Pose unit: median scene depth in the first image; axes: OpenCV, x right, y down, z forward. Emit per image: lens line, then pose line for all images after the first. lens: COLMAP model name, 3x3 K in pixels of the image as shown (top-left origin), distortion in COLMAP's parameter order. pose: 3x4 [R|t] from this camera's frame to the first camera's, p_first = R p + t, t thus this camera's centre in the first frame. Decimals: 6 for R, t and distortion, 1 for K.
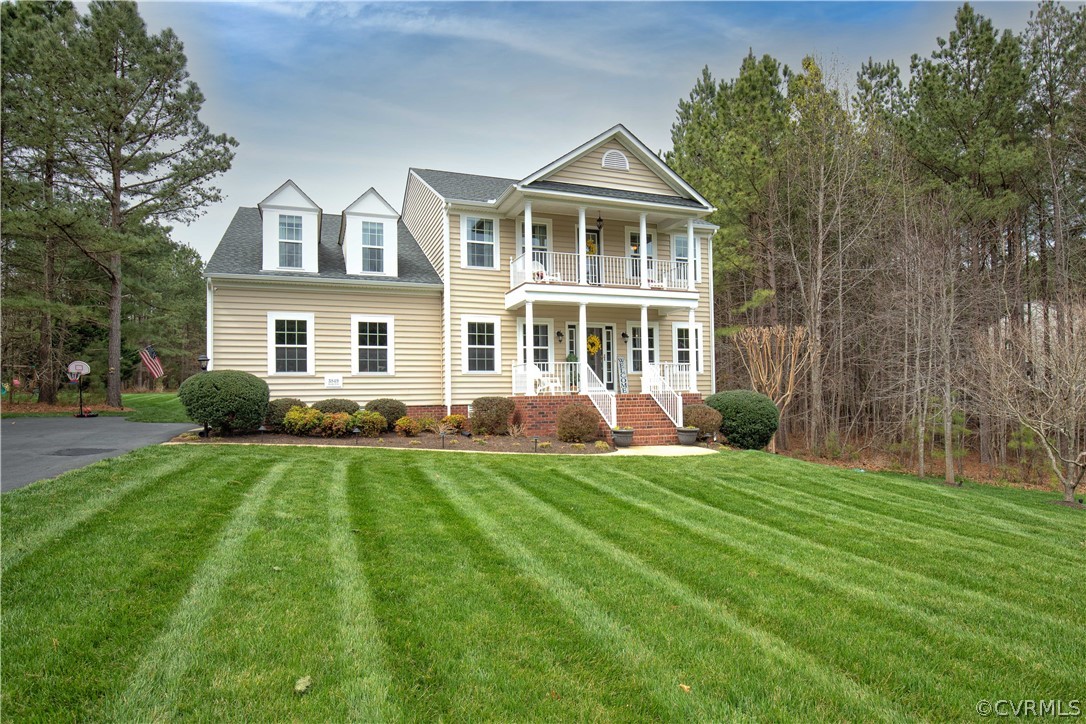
lens RADIAL K [[600.1, 0, 542.7], [0, 600.1, 378.2], [0, 0, 1]] dist [-0.001077, -0.000293]
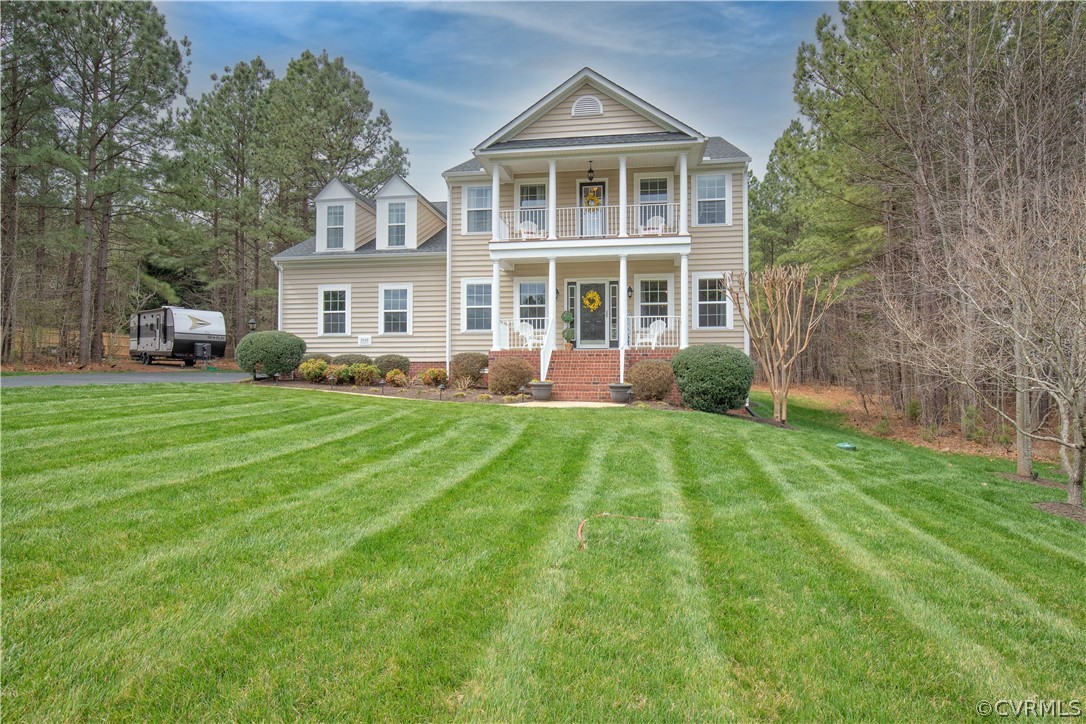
lens RADIAL K [[593.3, 0, 543.0], [0, 593.3, 362.0], [0, 0, 1]] dist [-0.002868, -0.000299]
pose [[0.877679, 0.001786, -0.479246, 0.510874], [0.000577, 0.999988, 0.004783, 0.040974], [0.479249, -0.004474, 0.877668, 0.130567]]
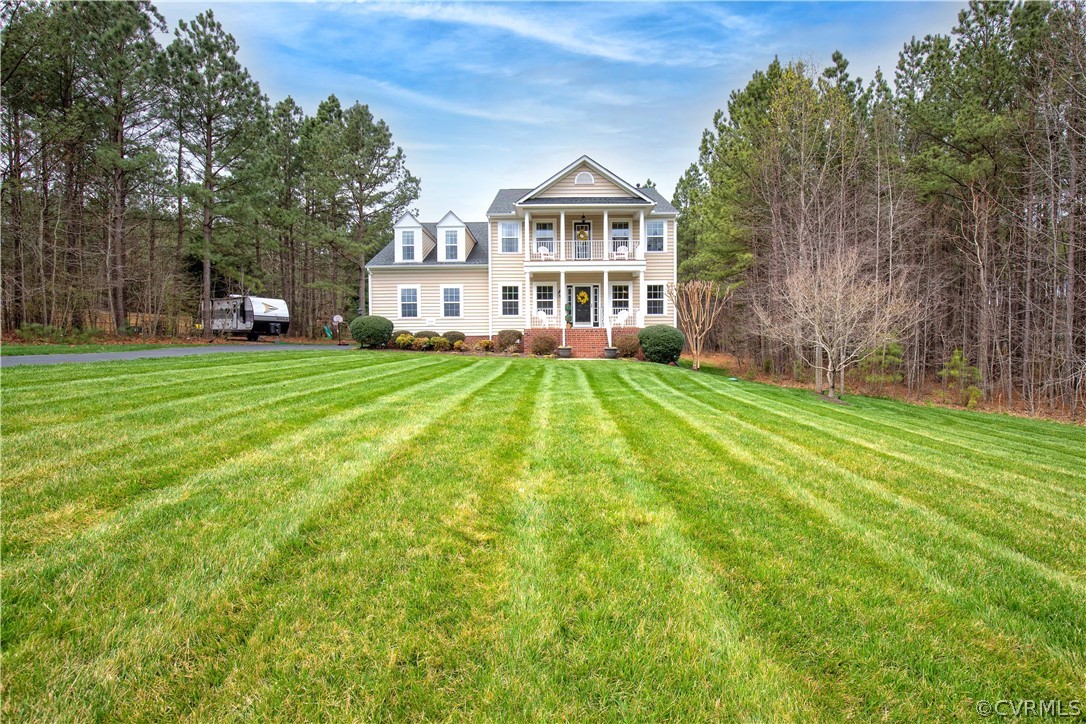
lens RADIAL K [[498.2, 0, 543.0], [0, 498.2, 362.0], [0, 0, 1]] dist [-0.018428, -0.000268]
pose [[0.932359, 0.016728, -0.361146, 0.493284], [0.002959, 0.998542, 0.053890, 0.044465], [0.361521, -0.051313, 0.930951, -0.269710]]
